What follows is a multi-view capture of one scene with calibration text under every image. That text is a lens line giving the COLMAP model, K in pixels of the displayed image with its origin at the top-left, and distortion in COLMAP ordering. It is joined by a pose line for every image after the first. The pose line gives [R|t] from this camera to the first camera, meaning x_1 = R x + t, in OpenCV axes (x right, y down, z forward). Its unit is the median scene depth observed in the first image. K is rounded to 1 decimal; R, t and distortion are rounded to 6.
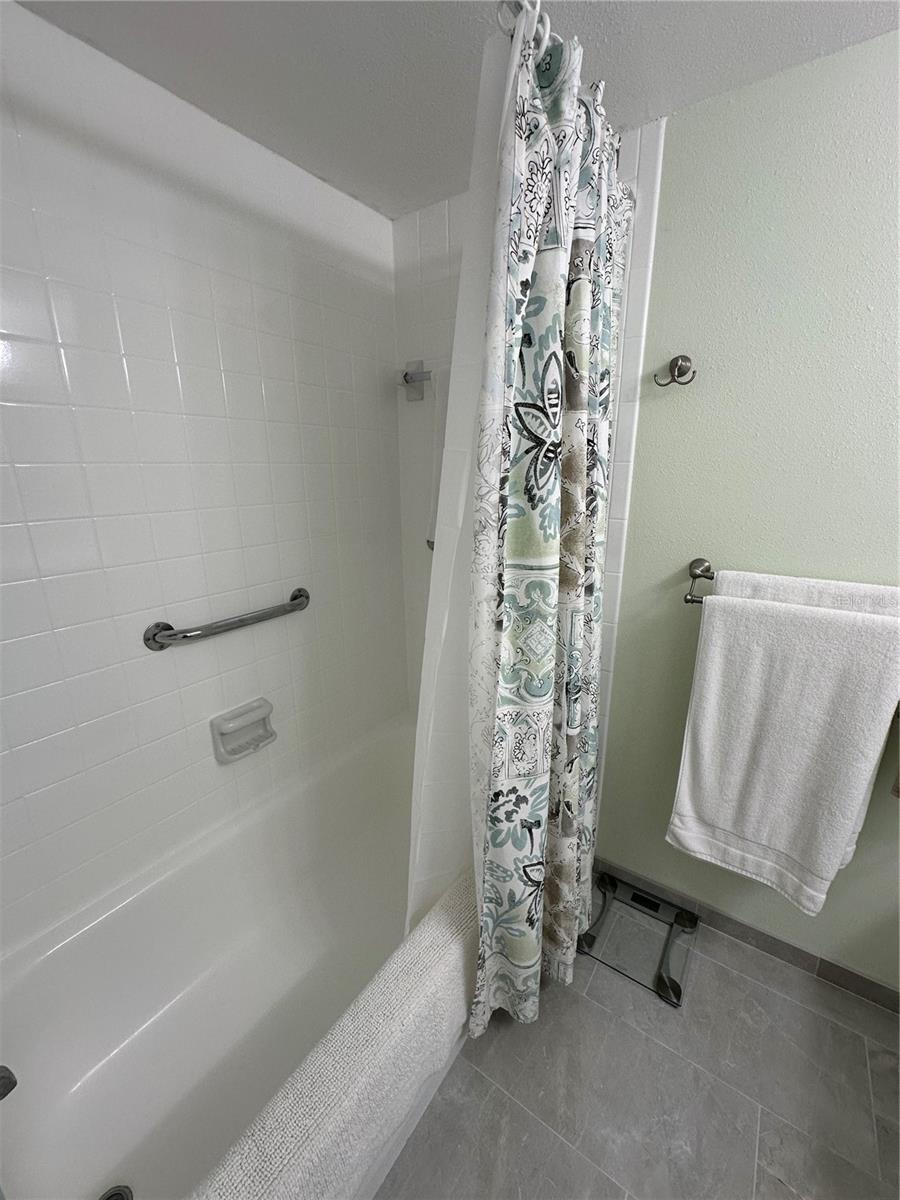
lens RADIAL K [[481.9, 0, 450.0], [0, 481.9, 600.0], [0, 0, 1]] dist [-0.001203, -0.000007]
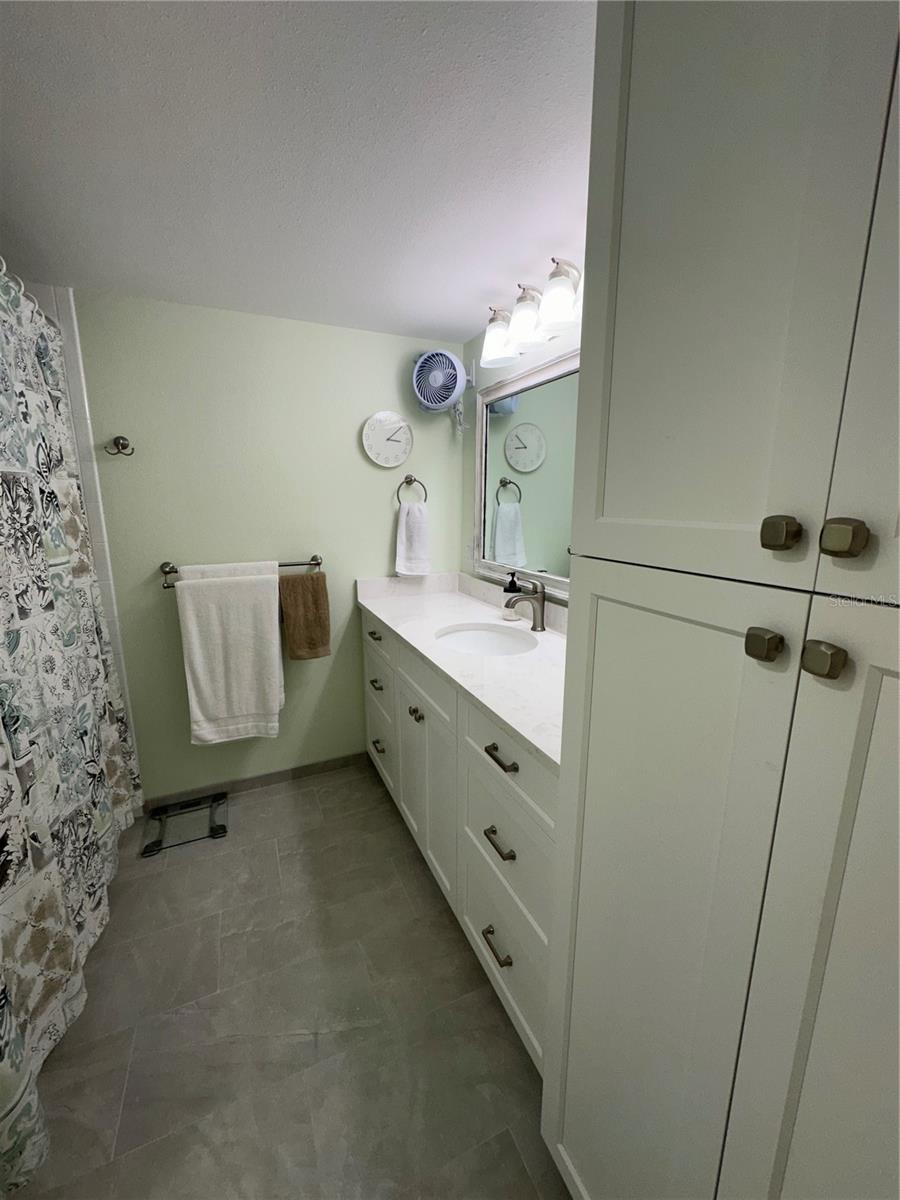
lens RADIAL K [[481.9, 0, 450.0], [0, 481.9, 600.0], [0, 0, 1]] dist [-0.001203, -0.000007]
pose [[0.515816, -0.181010, 0.837359, -0.370553], [0.220146, 0.972607, 0.074636, 0.130615], [-0.827931, 0.145842, 0.541535, -0.651274]]
